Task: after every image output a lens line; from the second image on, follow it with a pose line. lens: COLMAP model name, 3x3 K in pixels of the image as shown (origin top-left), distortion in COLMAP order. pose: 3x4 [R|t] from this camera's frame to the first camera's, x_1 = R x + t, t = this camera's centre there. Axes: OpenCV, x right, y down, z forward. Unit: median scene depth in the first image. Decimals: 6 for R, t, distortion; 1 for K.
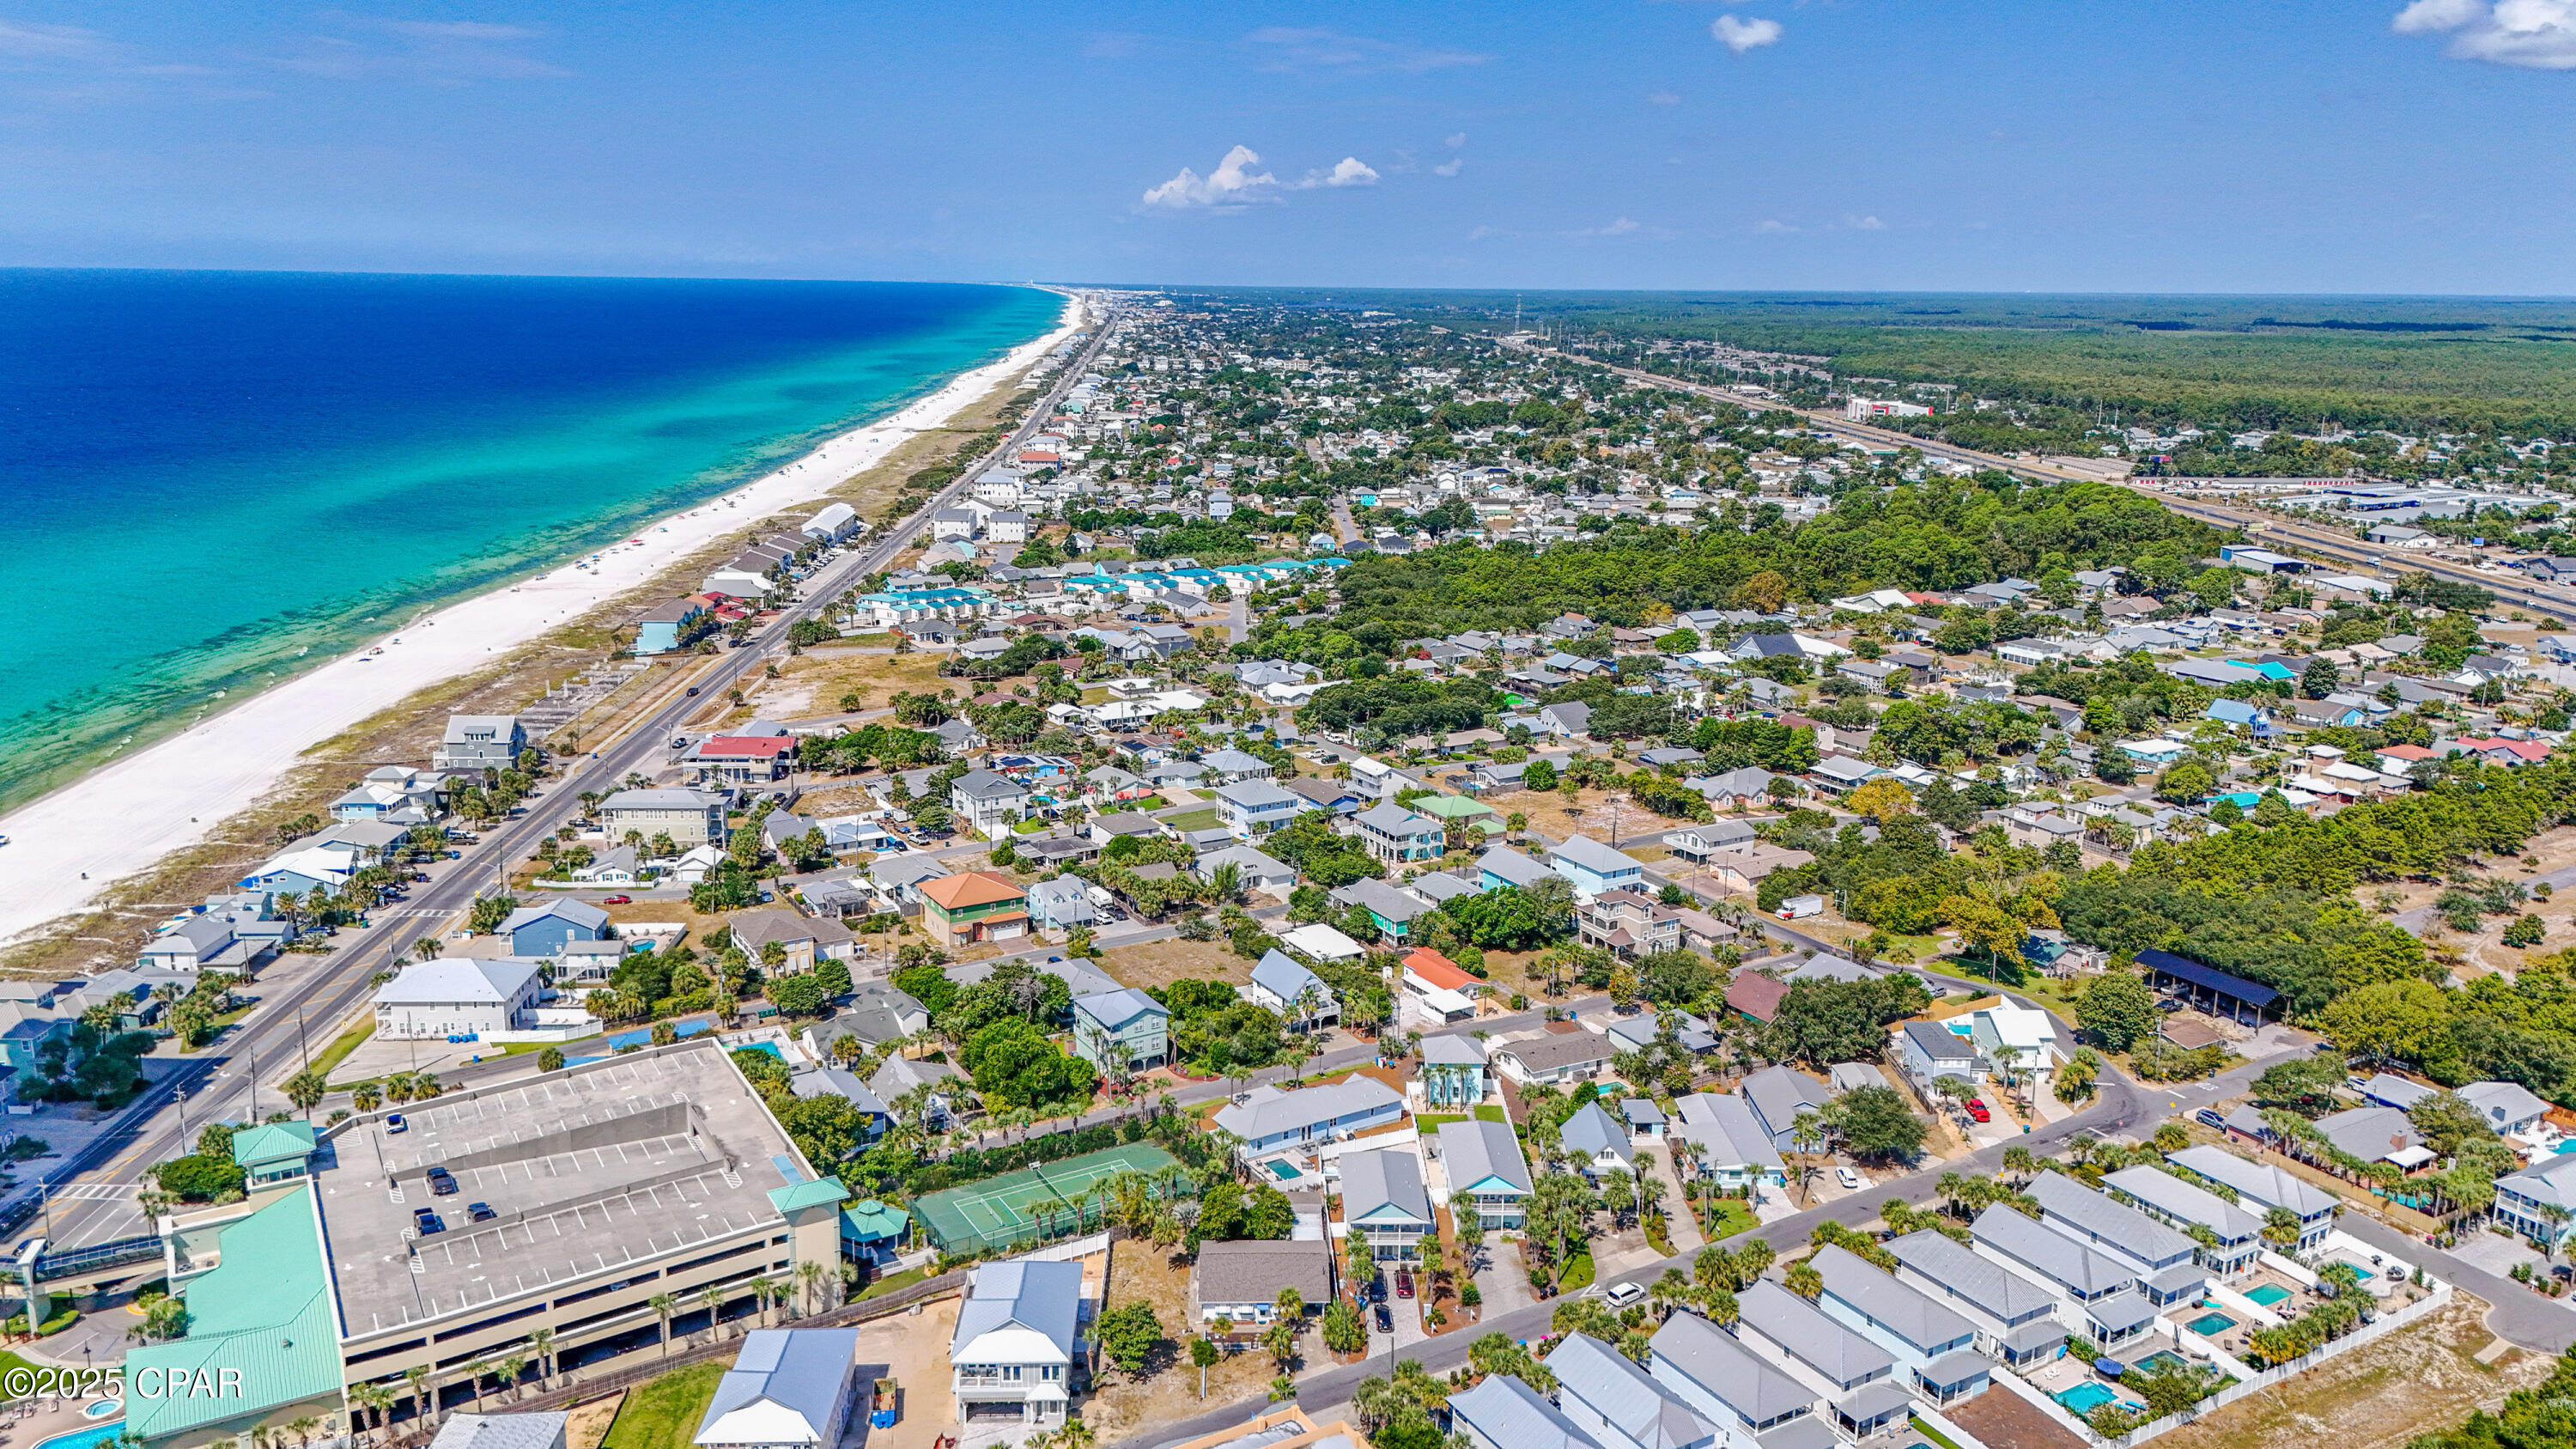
lens RADIAL K [[1842.5, 0, 1286.5], [0, 1842.5, 693.3], [0, 0, 1]] dist [0.080870, -0.065520]
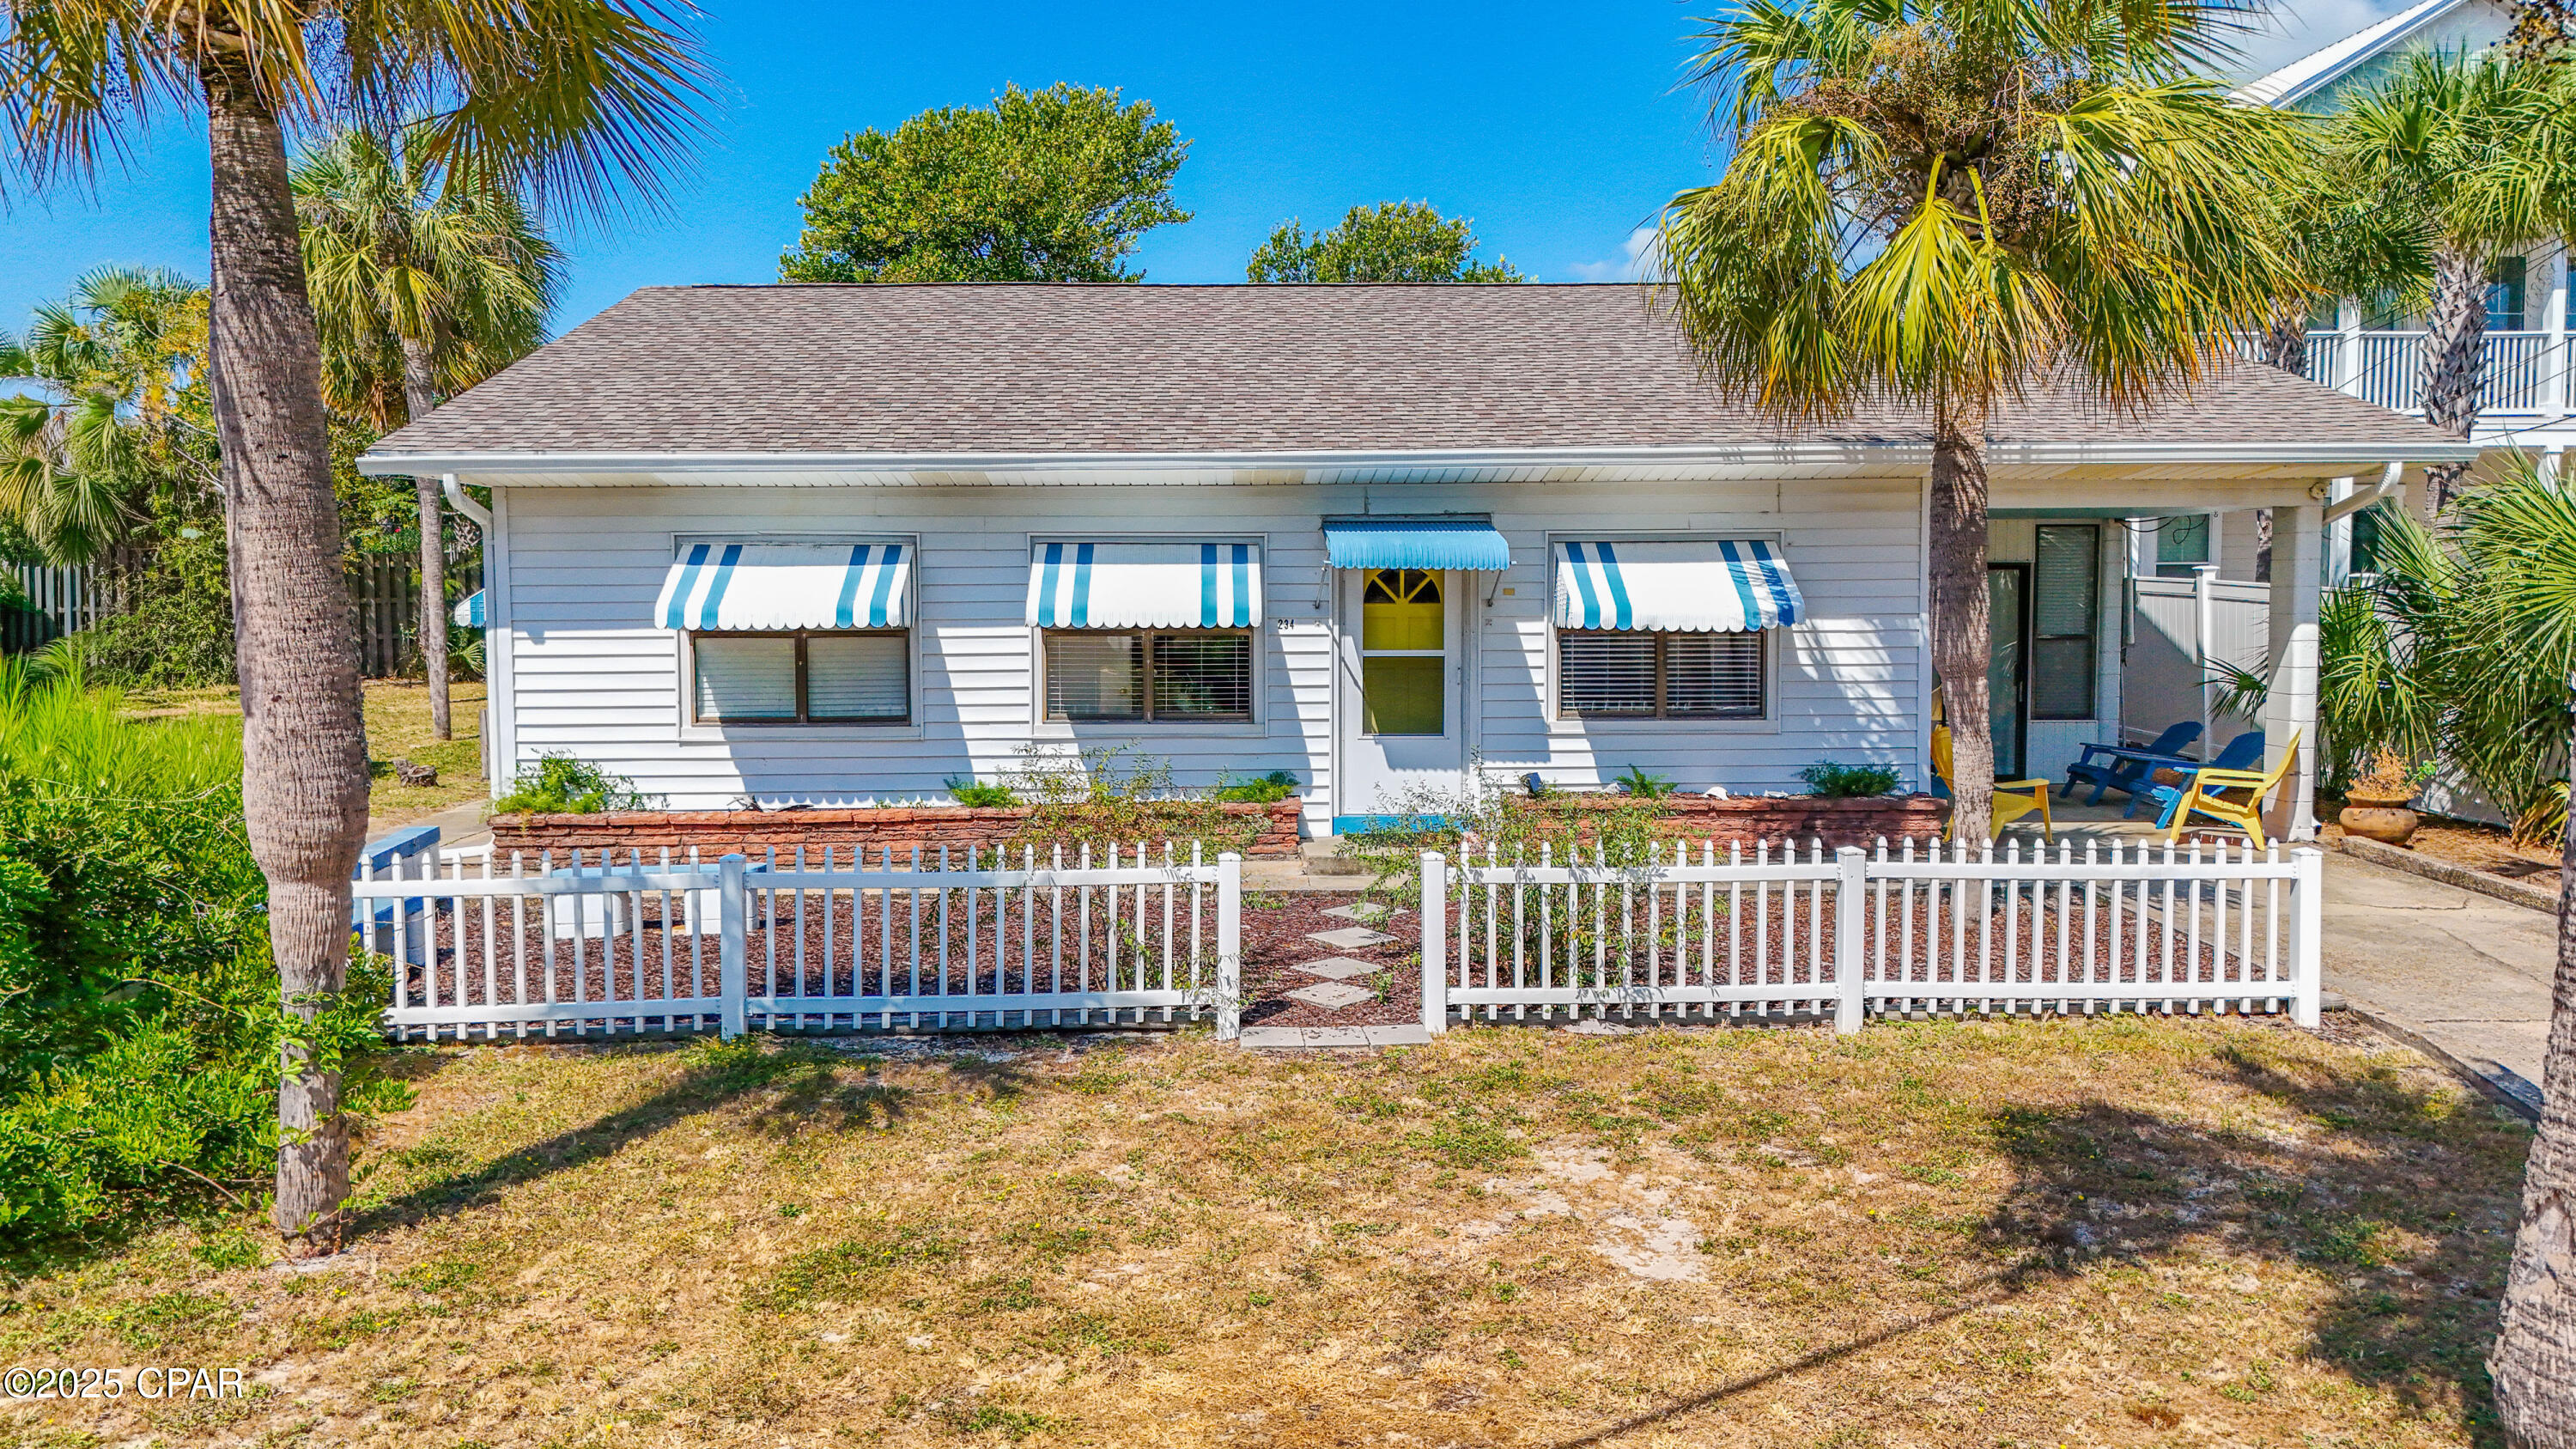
lens RADIAL K [[1841.6, 0, 1288.9], [0, 1841.6, 692.1], [0, 0, 1]] dist [0.063985, -0.068122]
pose [[0.999576, -0.022041, 0.019029, -0.014741], [0.024974, 0.984954, -0.171004, 0.277854], [-0.014974, 0.171407, 0.985087, 0.753276]]
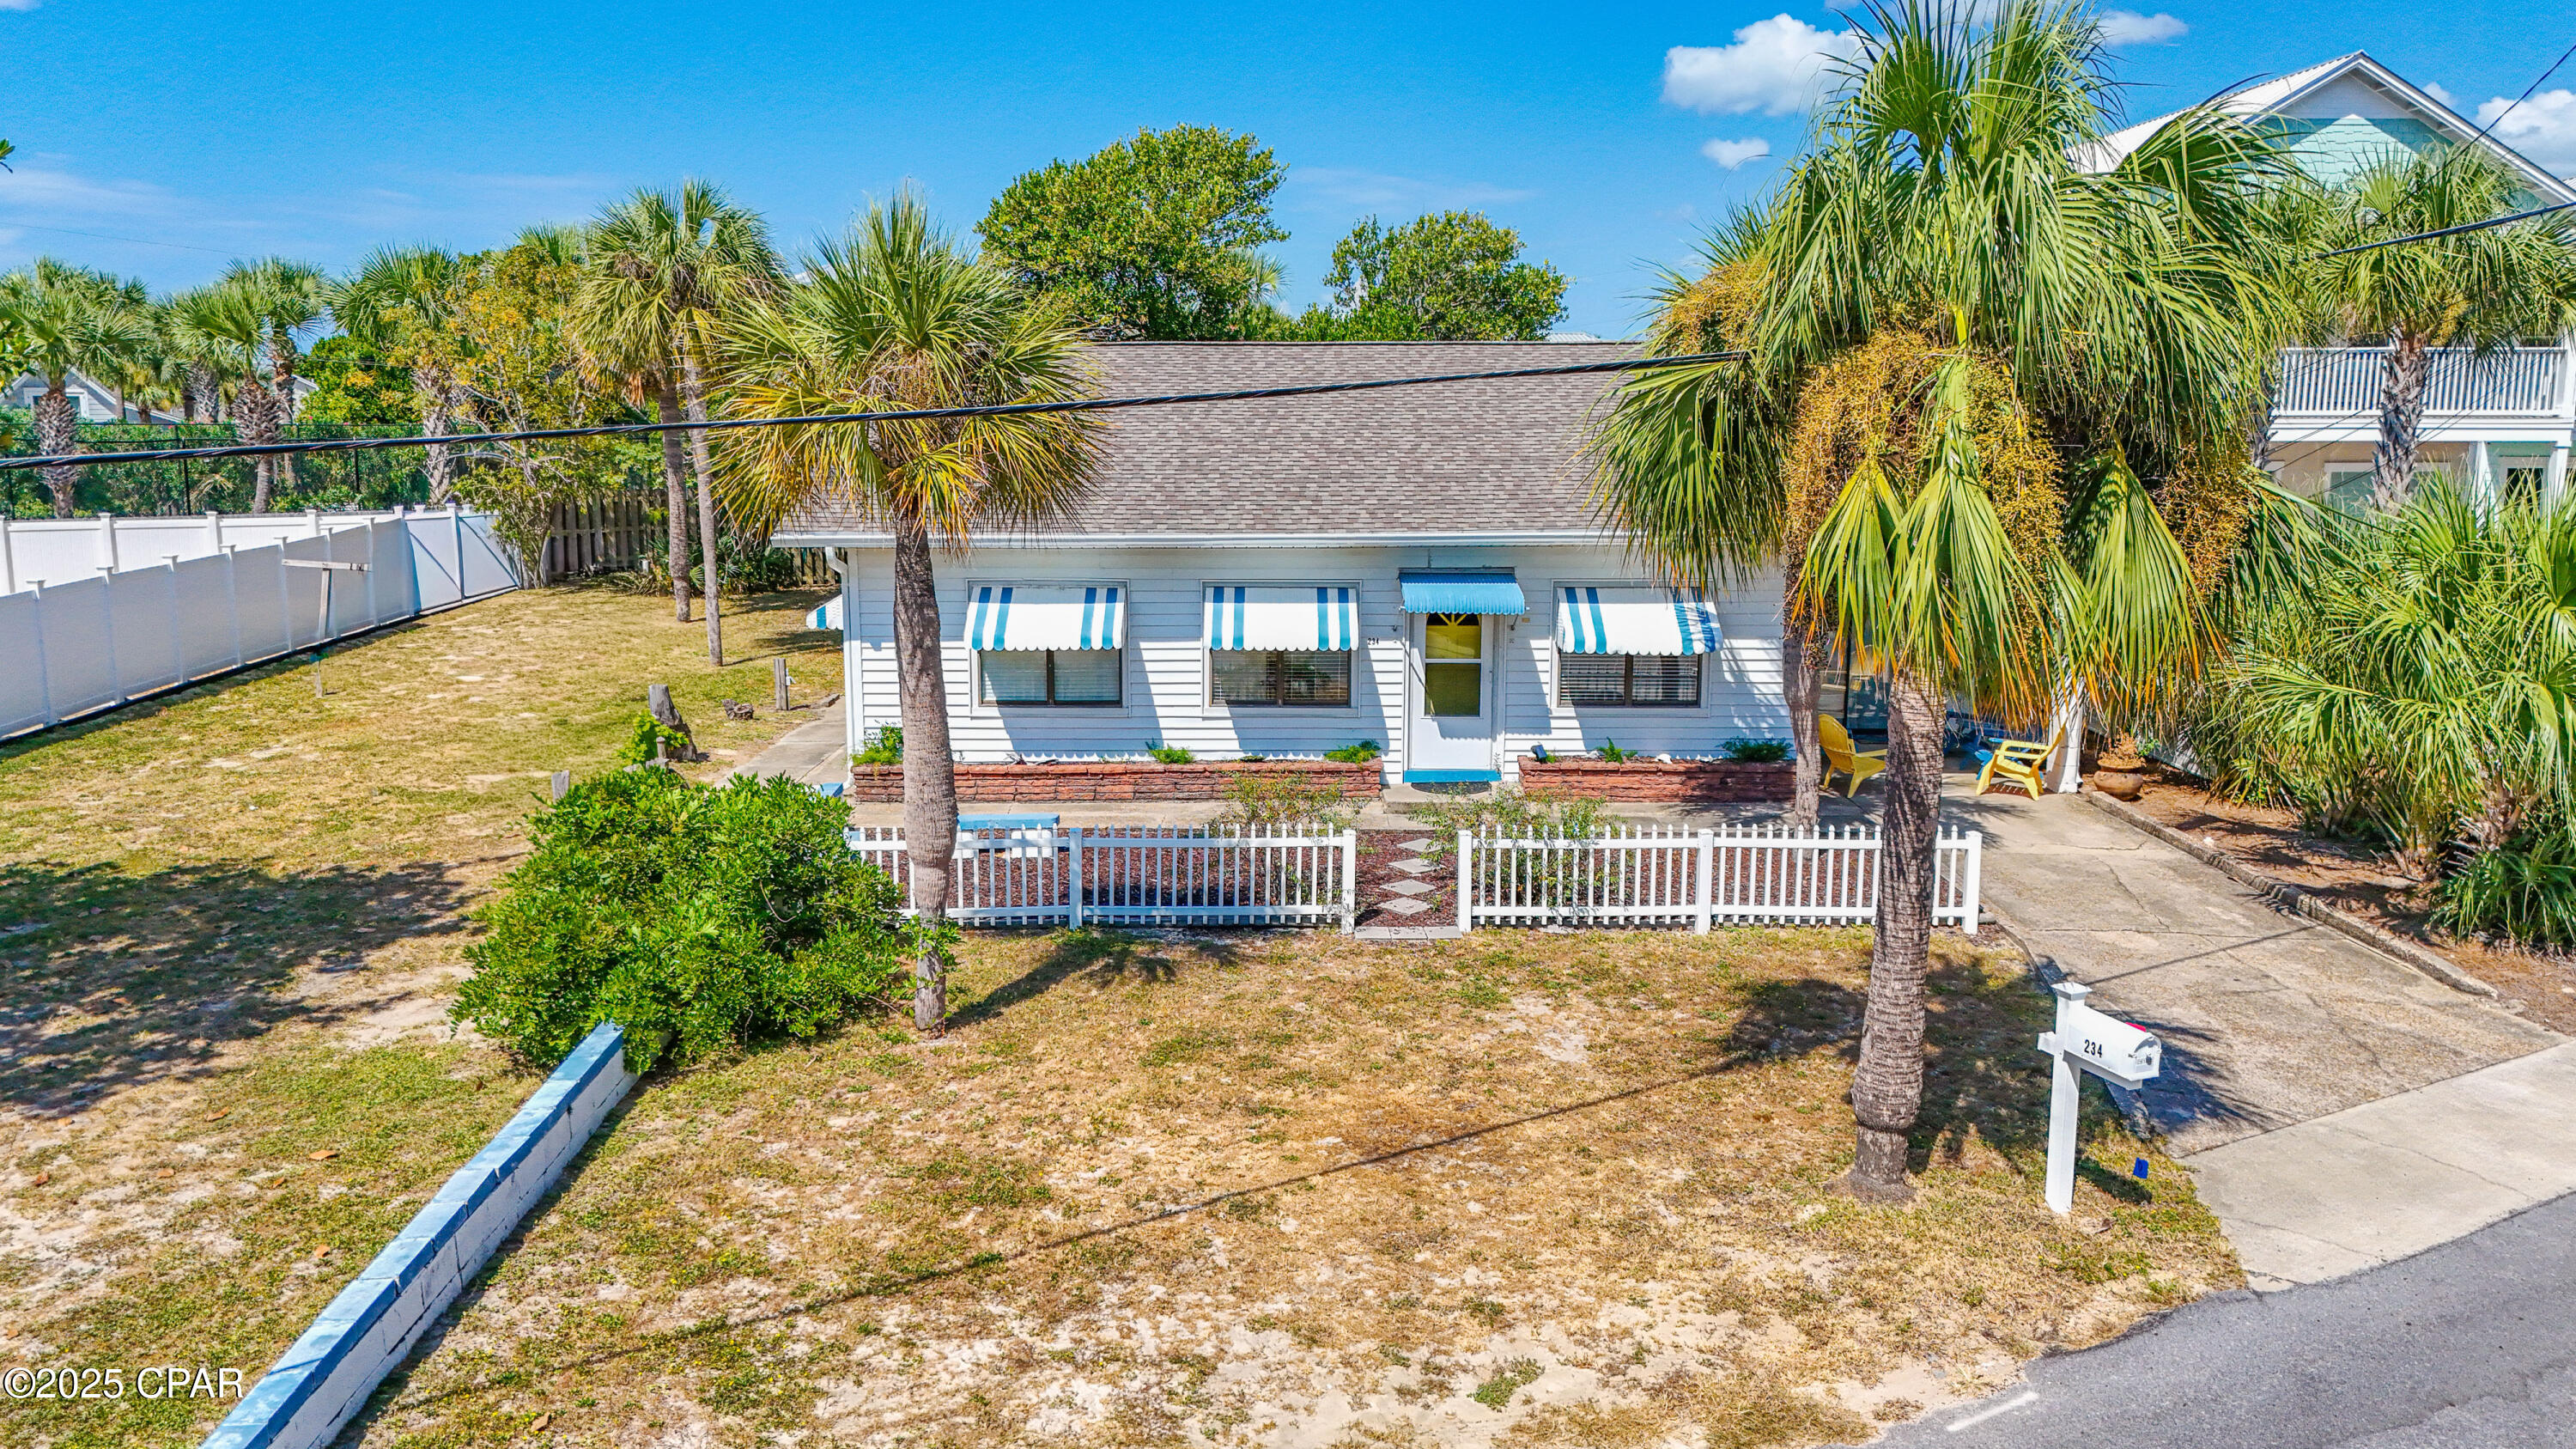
lens RADIAL K [[1842.5, 0, 1286.5], [0, 1842.5, 693.3], [0, 0, 1]] dist [0.080870, -0.065520]
pose [[0.999830, -0.012063, -0.013914, -0.016418], [0.010903, 0.996681, -0.080679, 0.275344], [0.014841, 0.080514, 0.996643, 0.727052]]
